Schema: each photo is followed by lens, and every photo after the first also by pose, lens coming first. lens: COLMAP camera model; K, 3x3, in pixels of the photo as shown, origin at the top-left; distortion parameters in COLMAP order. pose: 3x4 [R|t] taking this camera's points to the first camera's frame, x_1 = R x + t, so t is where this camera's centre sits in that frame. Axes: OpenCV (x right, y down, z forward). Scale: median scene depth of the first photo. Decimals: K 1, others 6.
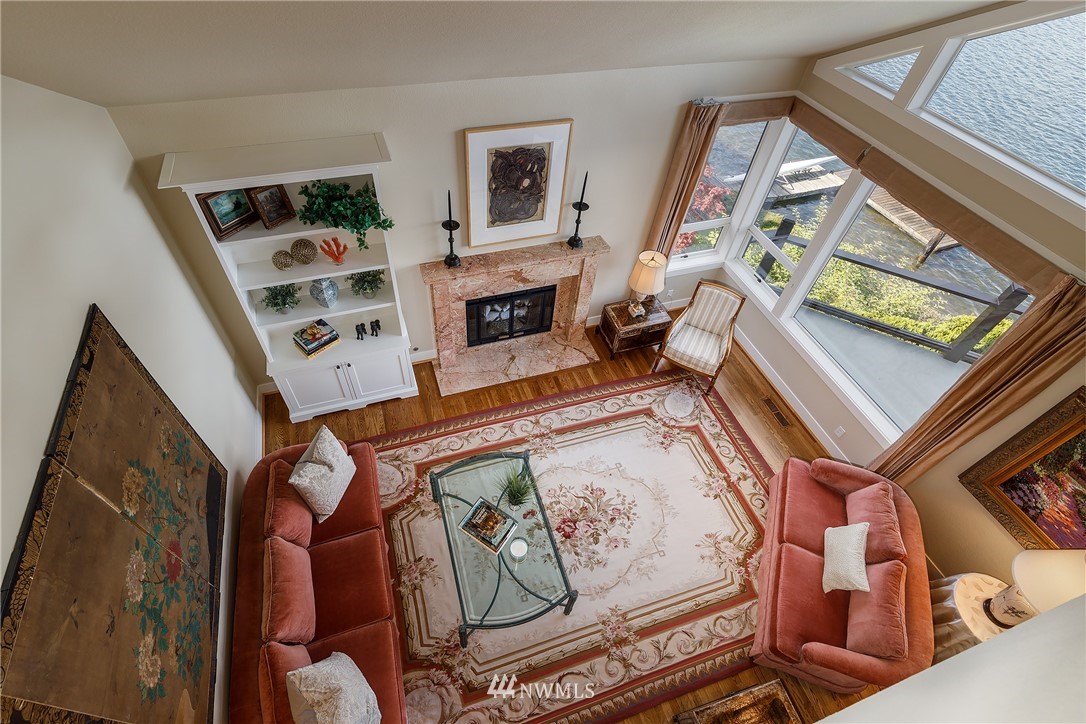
lens RADIAL K [[514.5, 0, 520.7], [0, 514.5, 345.1], [0, 0, 1]] dist [-0.001708, 0.001578]
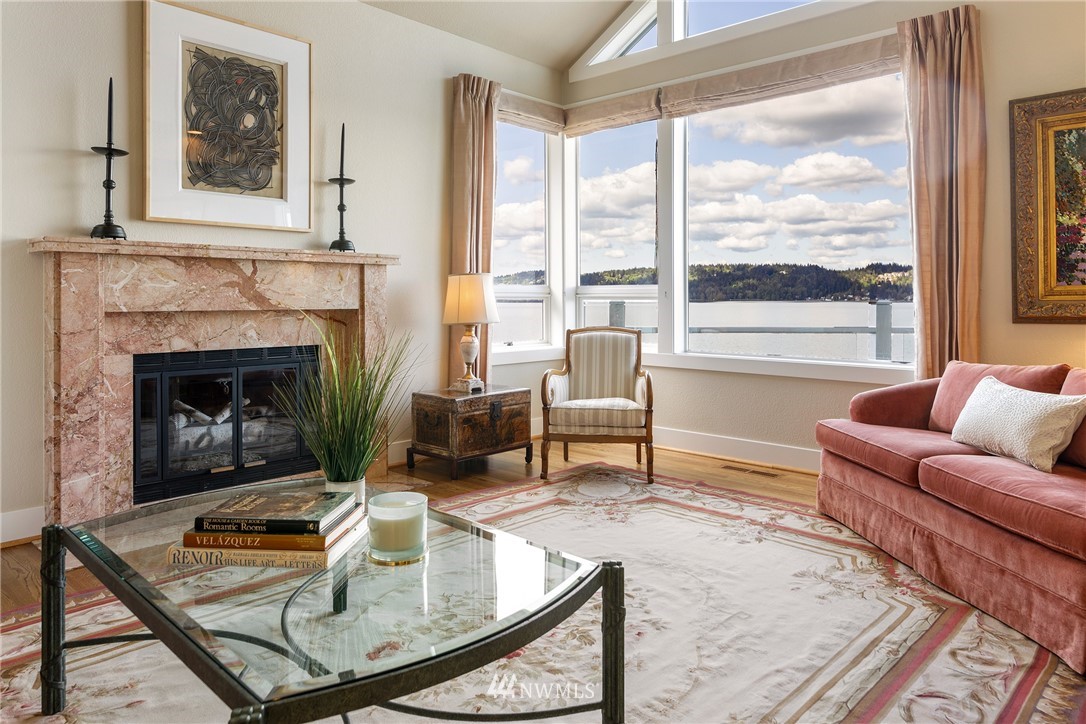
lens RADIAL K [[734.7, 0, 541.6], [0, 734.7, 361.8], [0, 0, 1]] dist [-0.001291, 0.002678]
pose [[0.875635, -0.050946, 0.480278, -0.123780], [0.388322, 0.665543, -0.637384, 0.595138], [-0.287174, 0.744619, 0.602556, 0.583846]]
